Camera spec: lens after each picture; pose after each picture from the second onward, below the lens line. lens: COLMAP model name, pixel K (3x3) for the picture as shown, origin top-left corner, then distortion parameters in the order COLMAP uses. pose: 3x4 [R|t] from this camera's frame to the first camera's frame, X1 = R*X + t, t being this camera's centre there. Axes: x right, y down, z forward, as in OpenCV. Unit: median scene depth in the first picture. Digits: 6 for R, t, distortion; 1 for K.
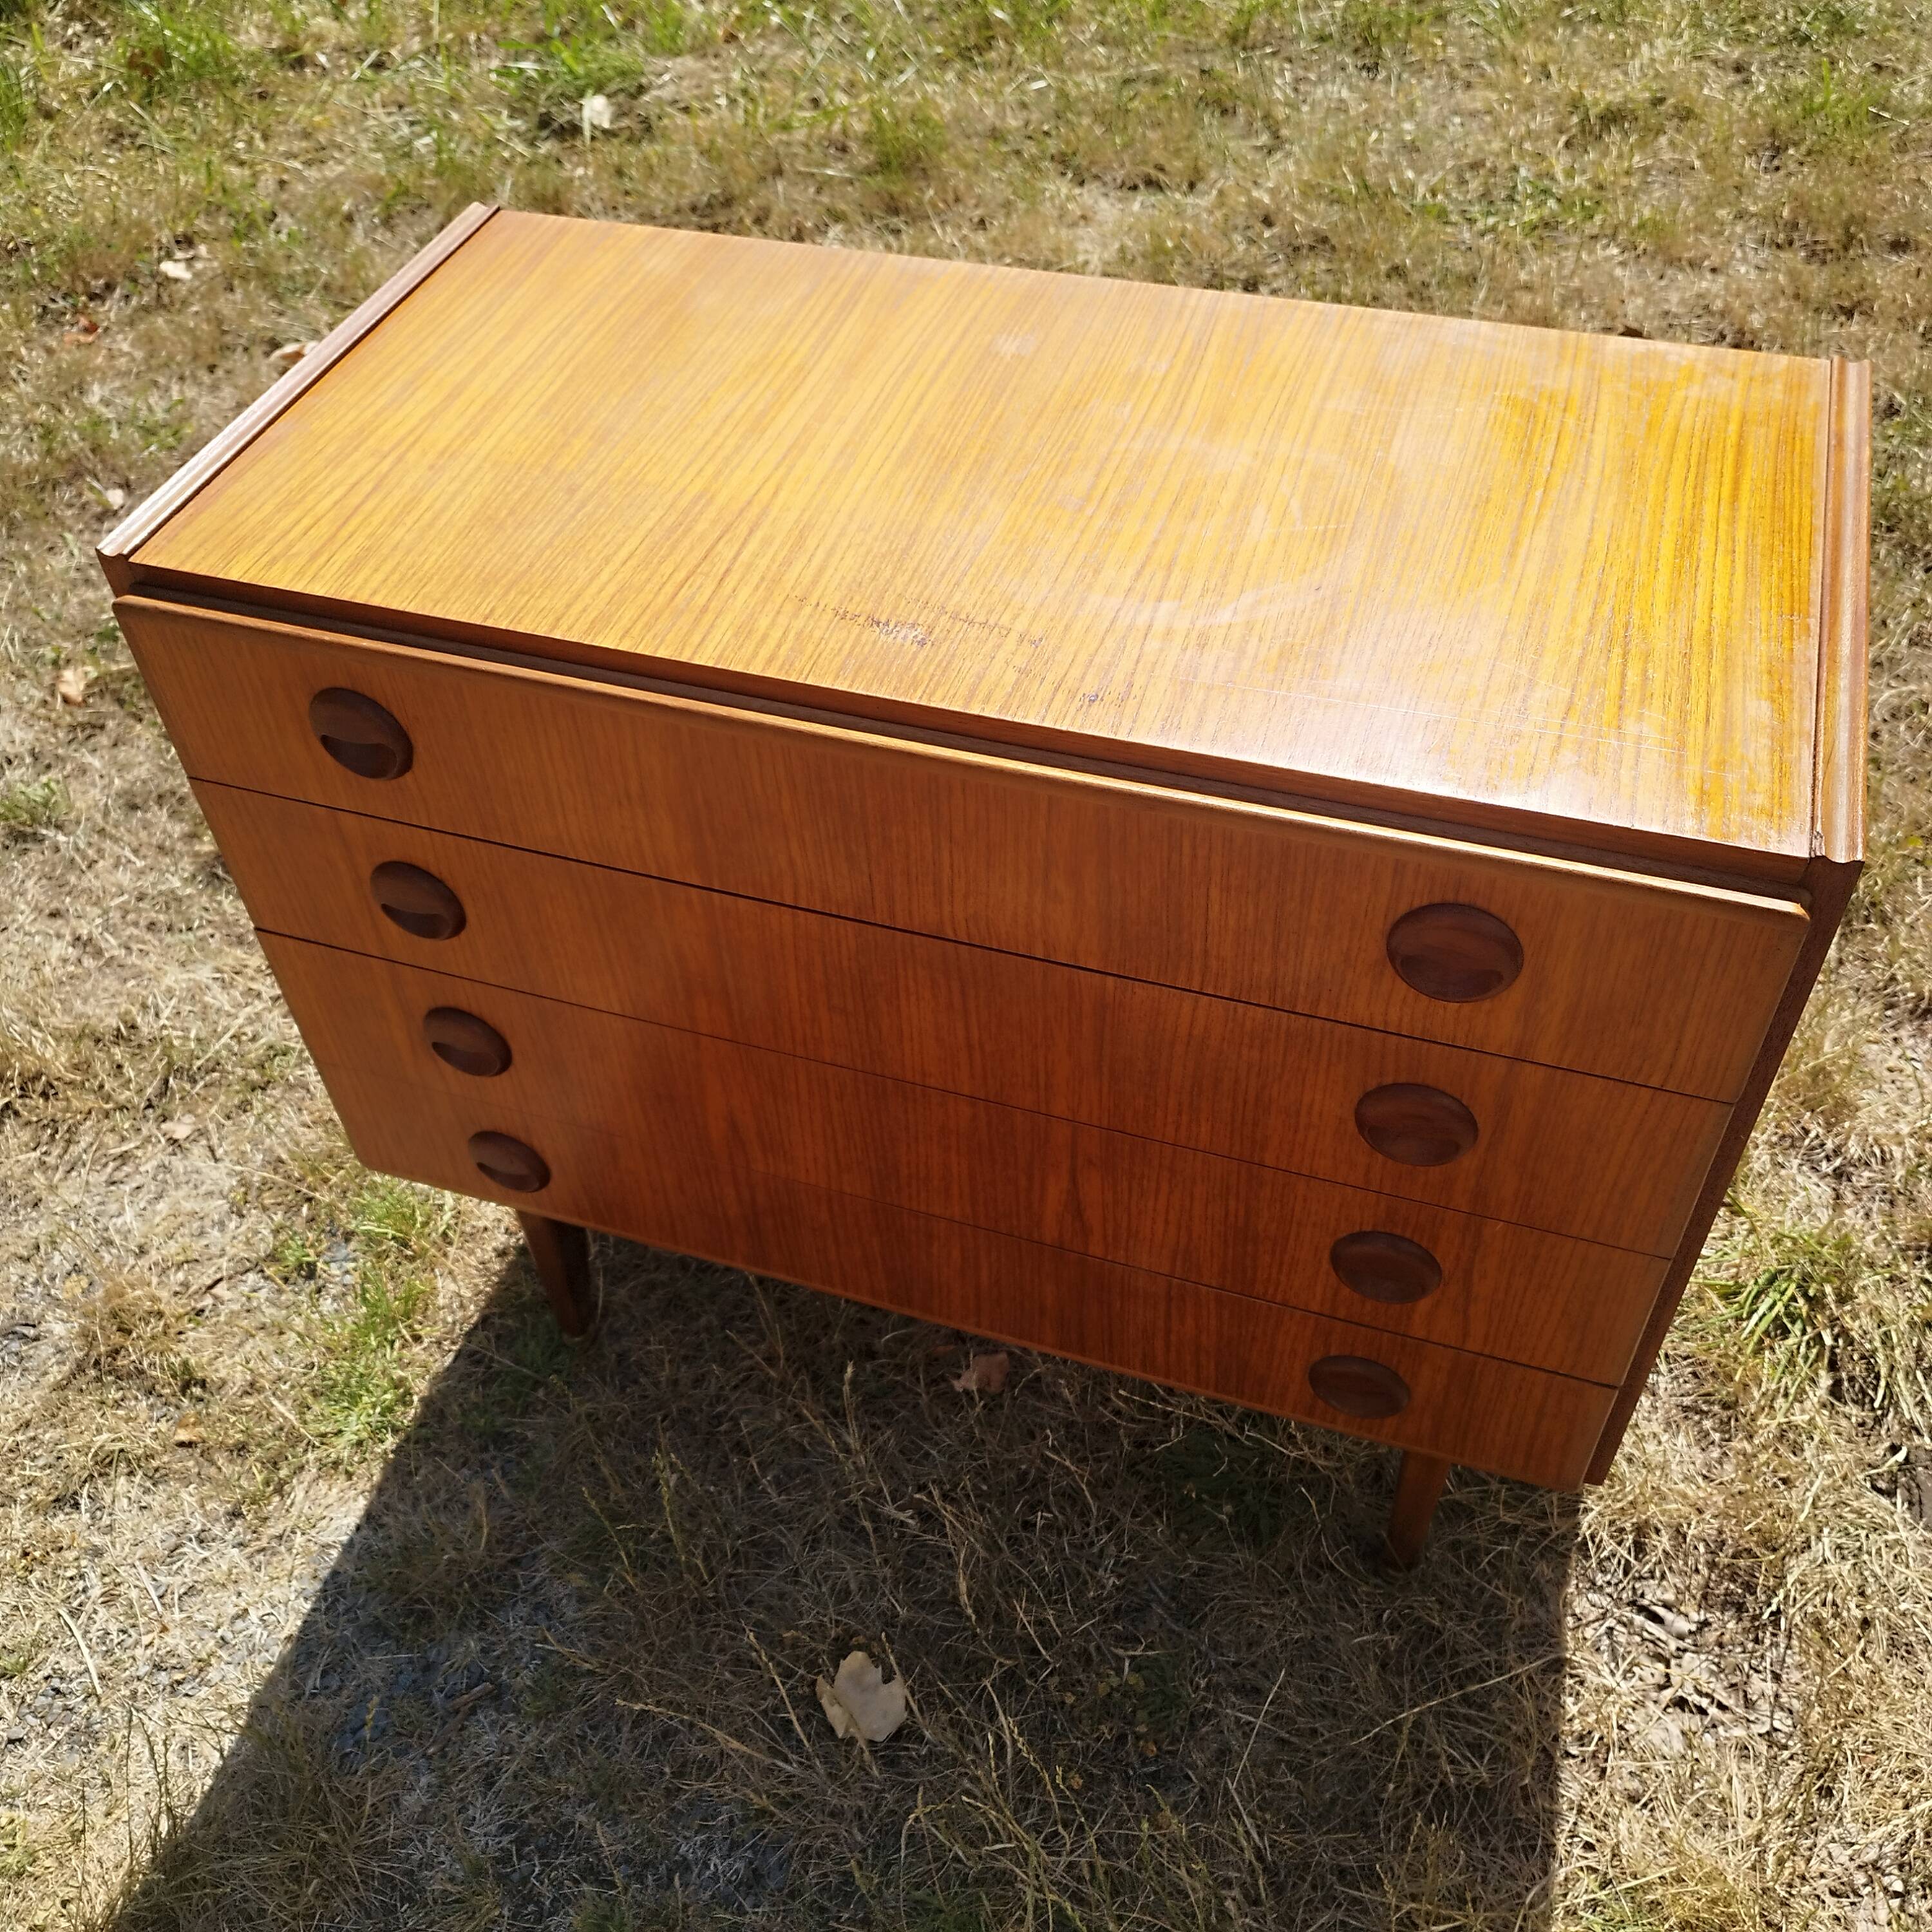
lens RADIAL K [[1942.6, 0, 930.6], [0, 1942.6, 957.5], [0, 0, 1]] dist [-0.002706, 0.000000]
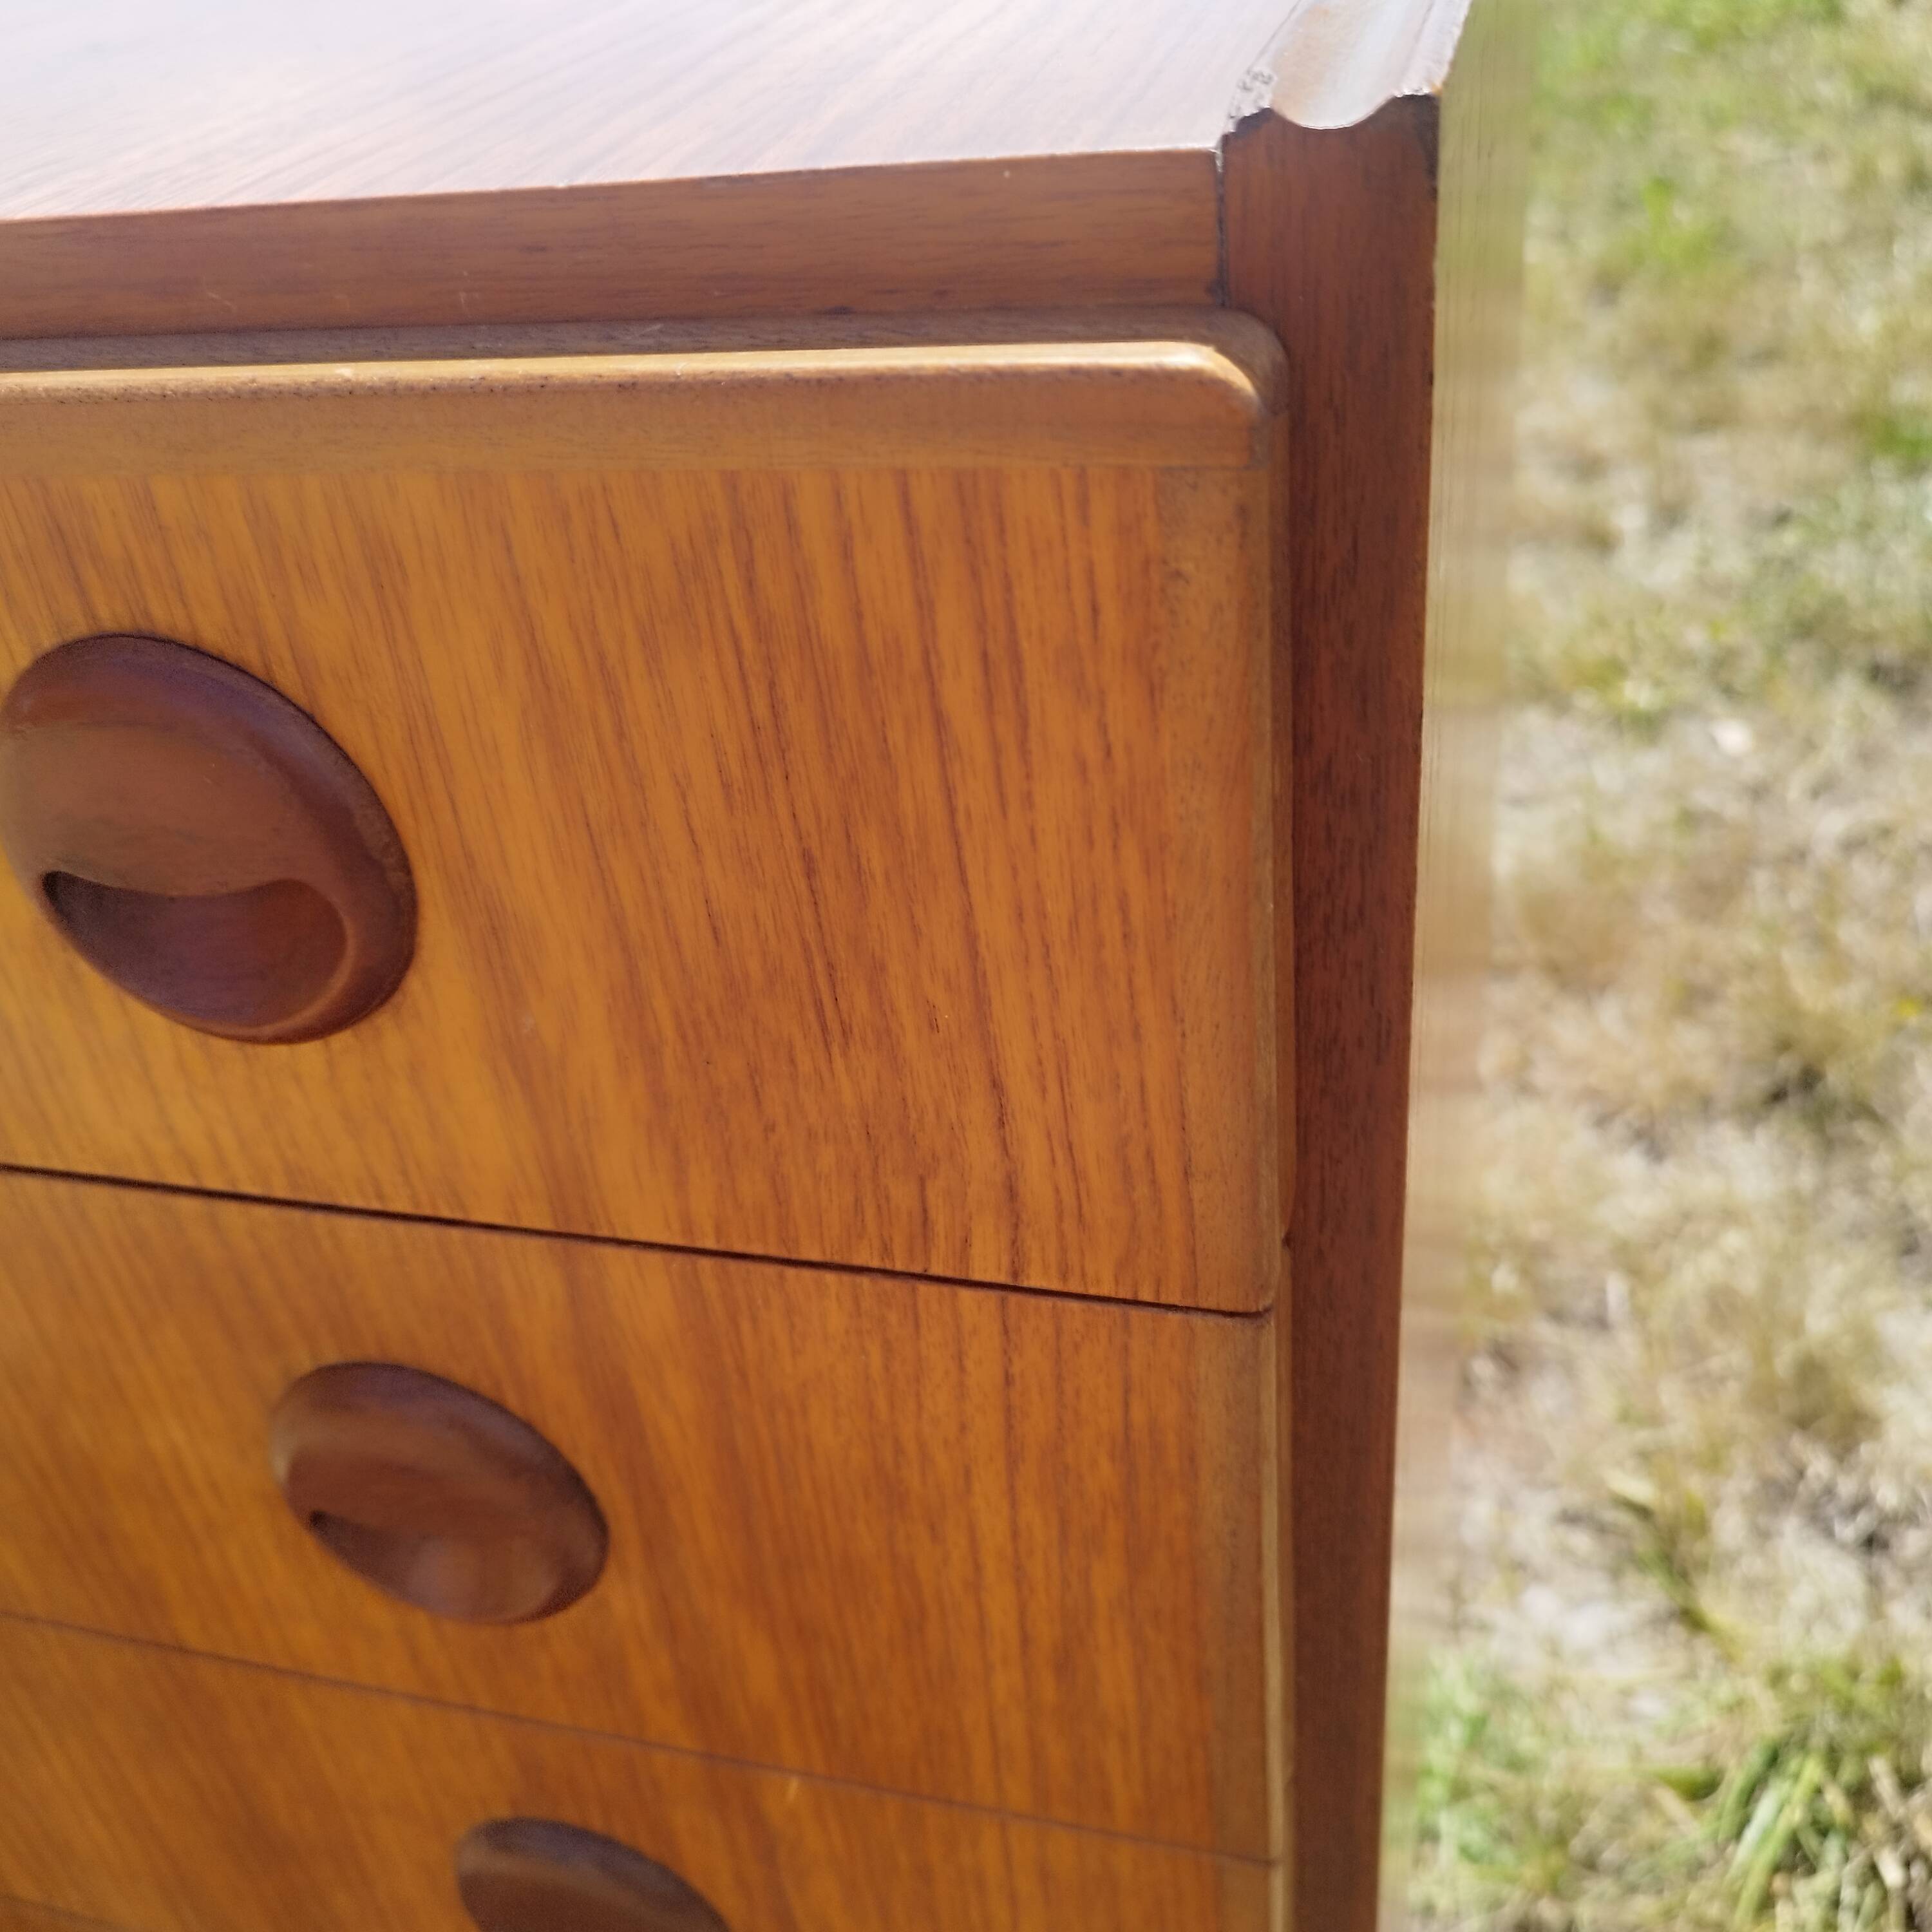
lens RADIAL K [[1942.6, 0, 964.9], [0, 1942.6, 937.9], [0, 0, 1]] dist [-0.002706, 0.000000]
pose [[0.997127, -0.074440, 0.014000, 0.238536], [0.075687, 0.972000, -0.222457, 0.052359], [0.002952, 0.222878, 0.974842, 0.461259]]
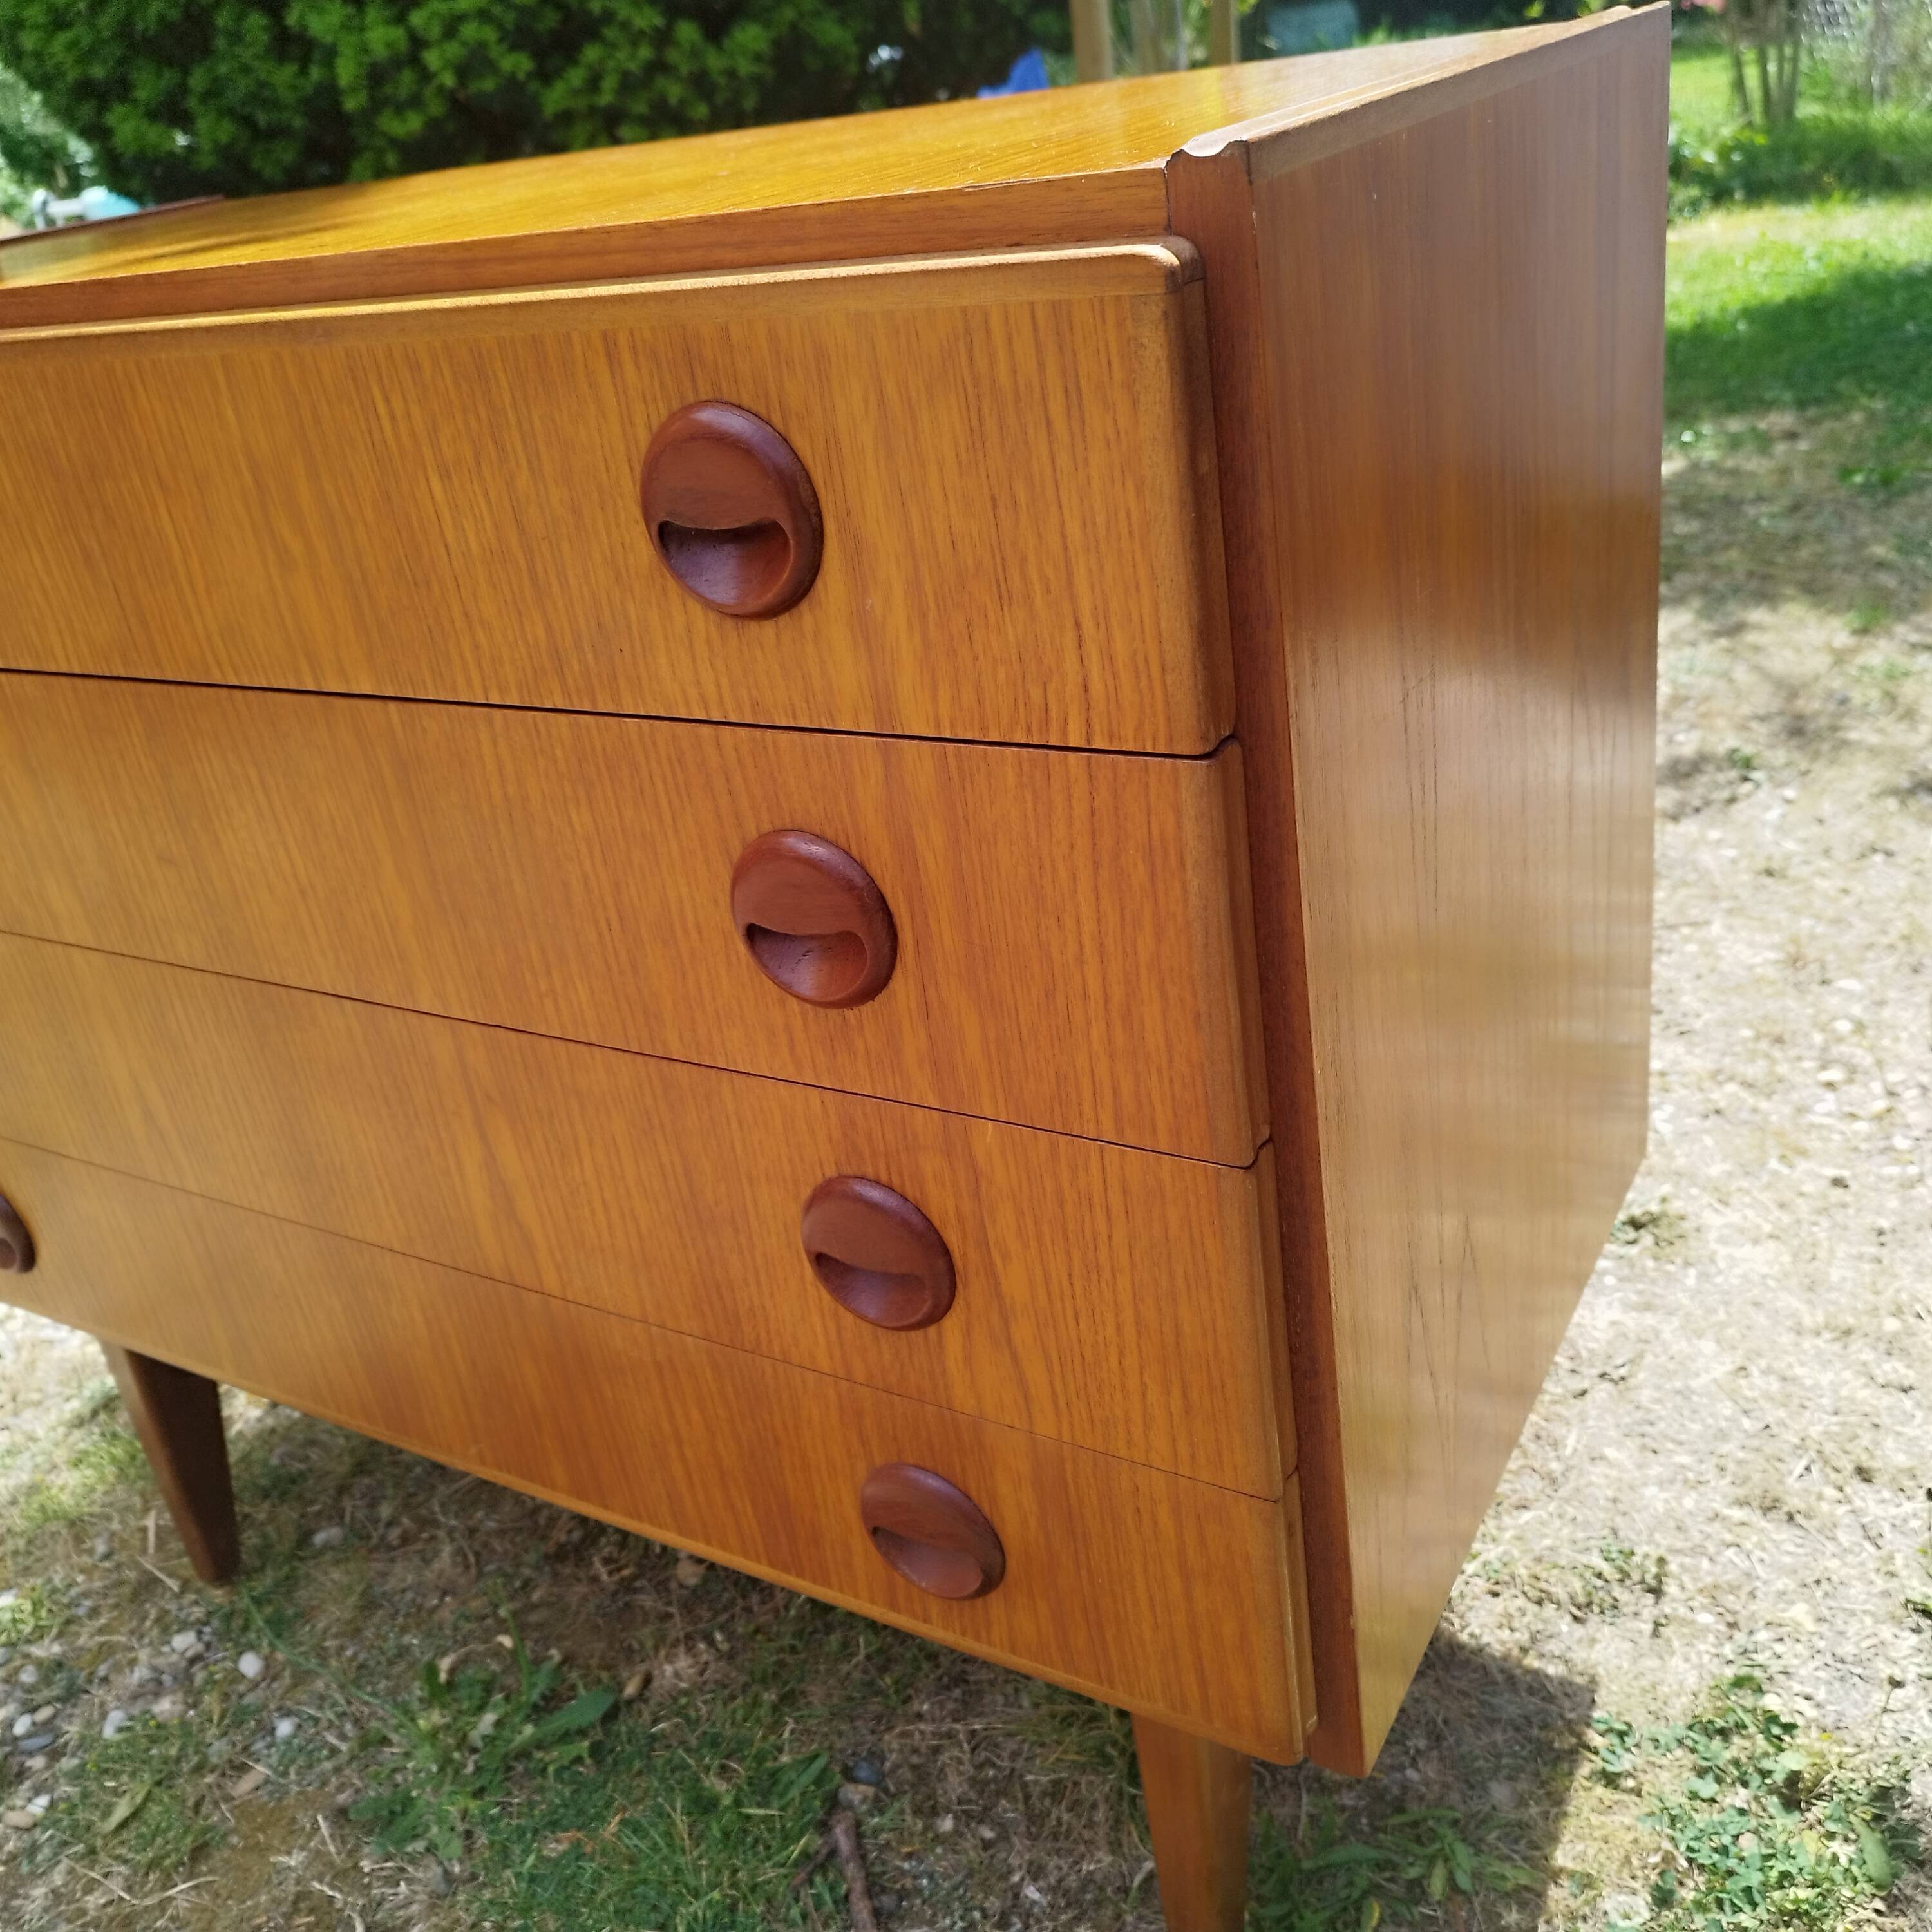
lens RADIAL K [[1942.6, 0, 969.7], [0, 1942.6, 961.5], [0, 0, 1]] dist [-0.002706, 0.000000]
pose [[0.974002, 0.010444, -0.226299, 0.303730], [-0.080770, 0.949298, -0.303825, 0.194073], [0.211652, 0.314205, 0.925461, 0.319802]]
